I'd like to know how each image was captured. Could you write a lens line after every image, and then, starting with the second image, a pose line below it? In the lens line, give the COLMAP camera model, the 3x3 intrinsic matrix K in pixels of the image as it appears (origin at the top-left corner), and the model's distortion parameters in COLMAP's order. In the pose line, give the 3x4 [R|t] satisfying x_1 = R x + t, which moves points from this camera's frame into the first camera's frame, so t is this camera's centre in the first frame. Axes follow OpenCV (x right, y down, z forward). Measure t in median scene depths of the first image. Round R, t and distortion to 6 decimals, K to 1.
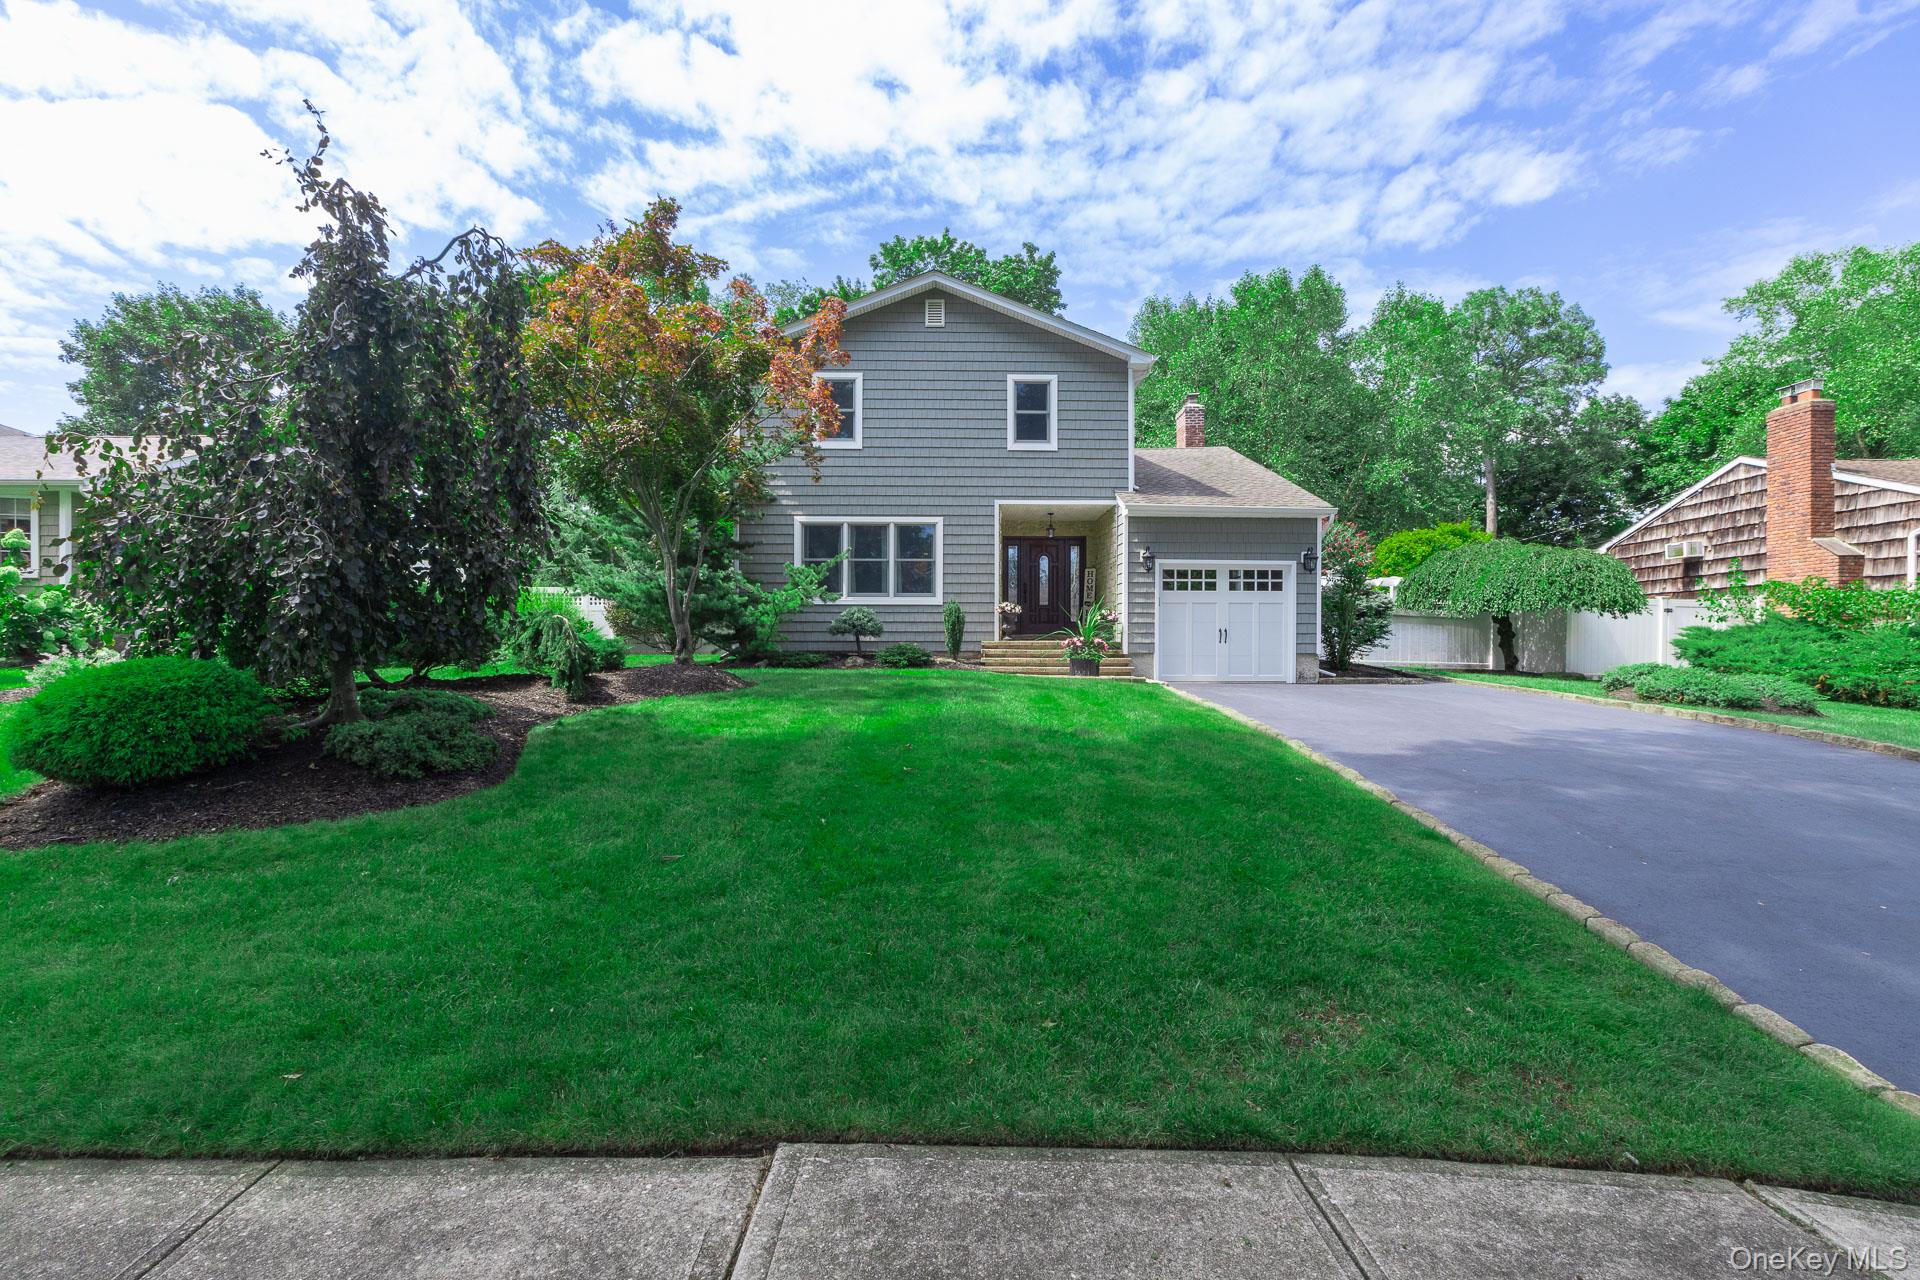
lens RADIAL K [[930.3, 0, 959.1], [0, 930.3, 632.9], [0, 0, 1]] dist [0.021563, -0.000273]
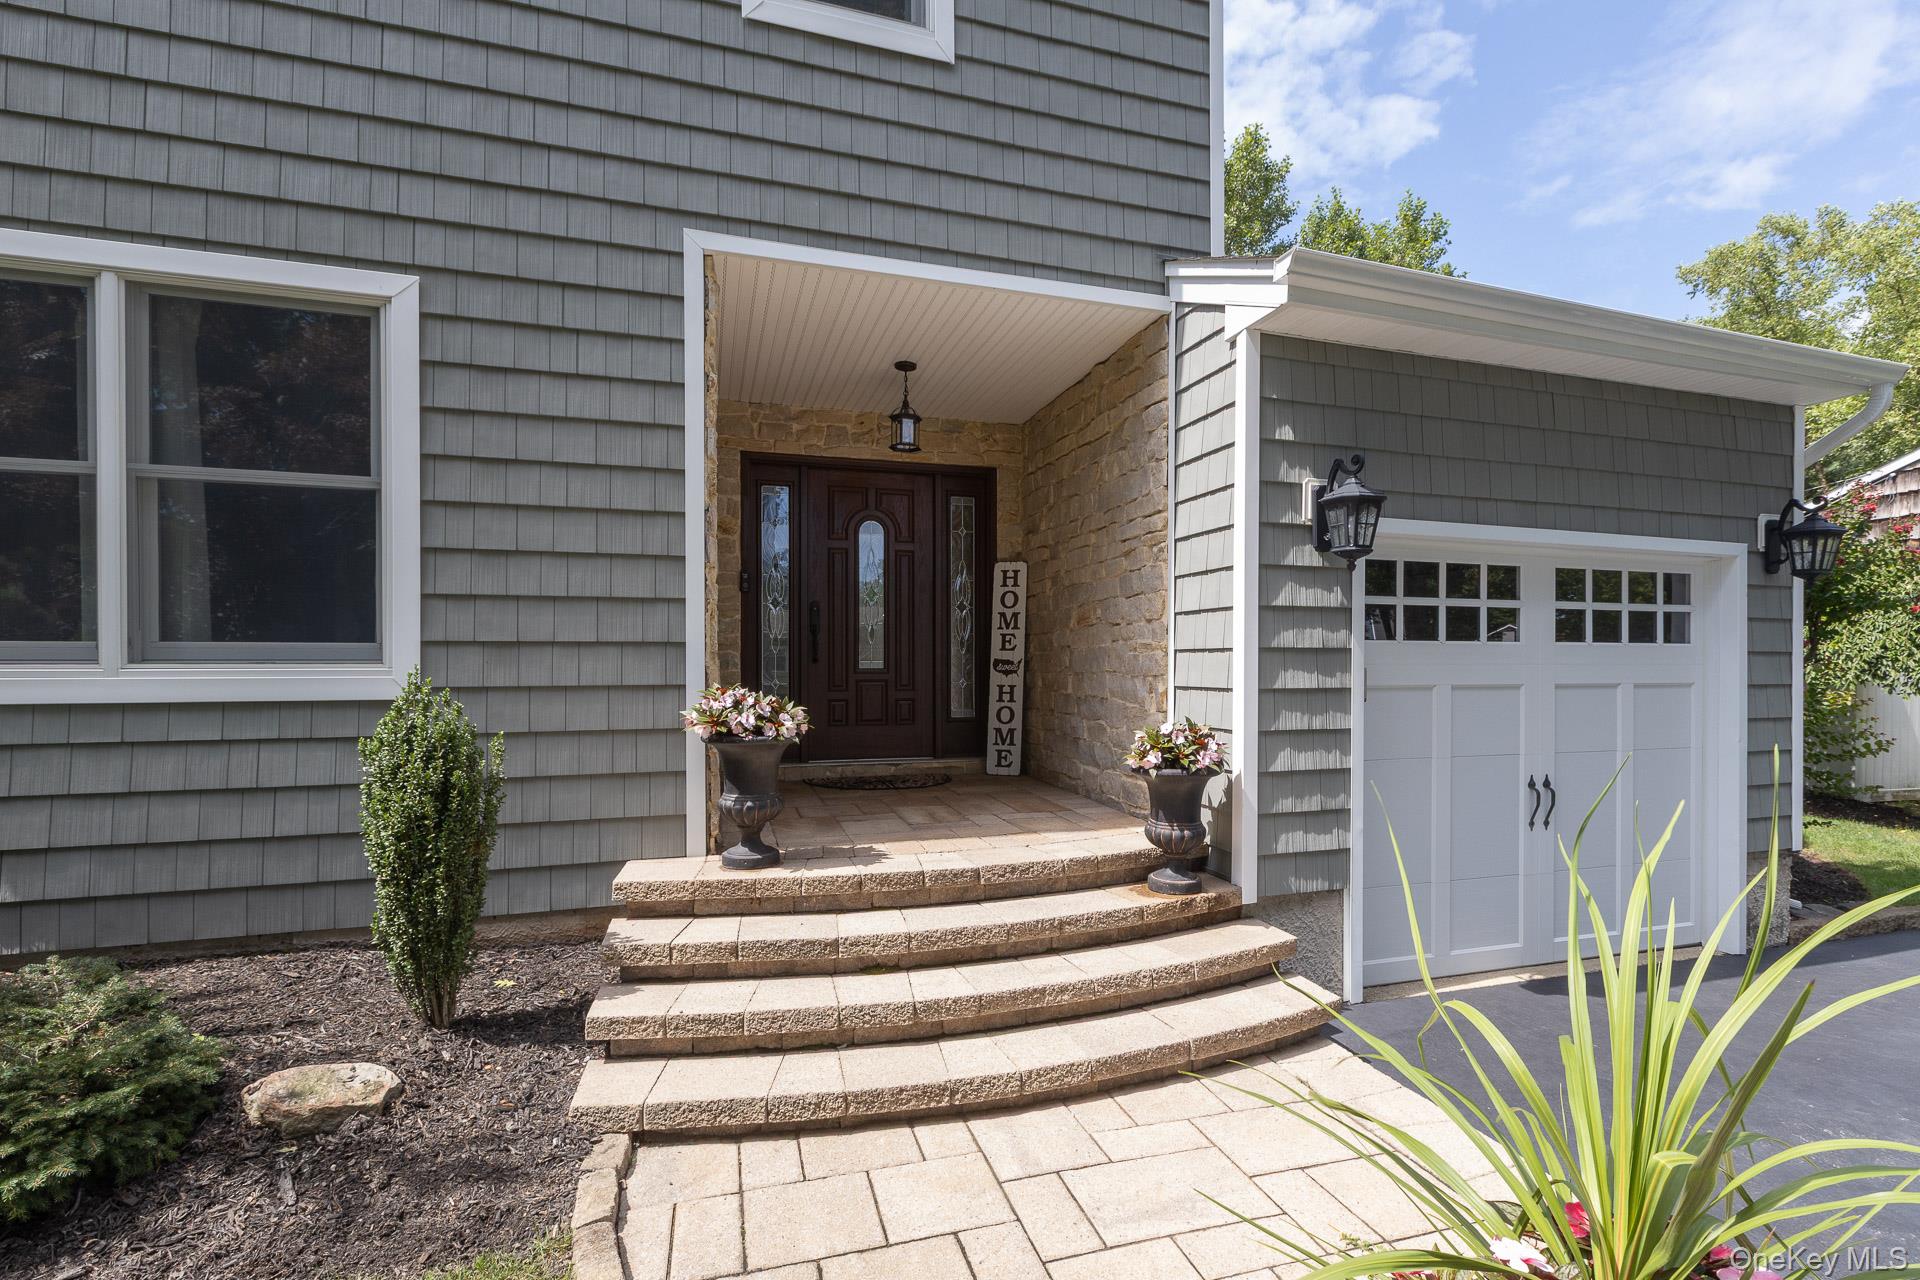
lens RADIAL K [[853.0, 0, 983.1], [0, 853.0, 665.8], [0, 0, 1]] dist [0.002672, -0.001191]
pose [[0.960525, -0.004361, 0.278160, 0.049741], [-0.000360, 0.999857, 0.016920, -0.041168], [-0.278194, -0.016352, 0.960386, 0.779669]]
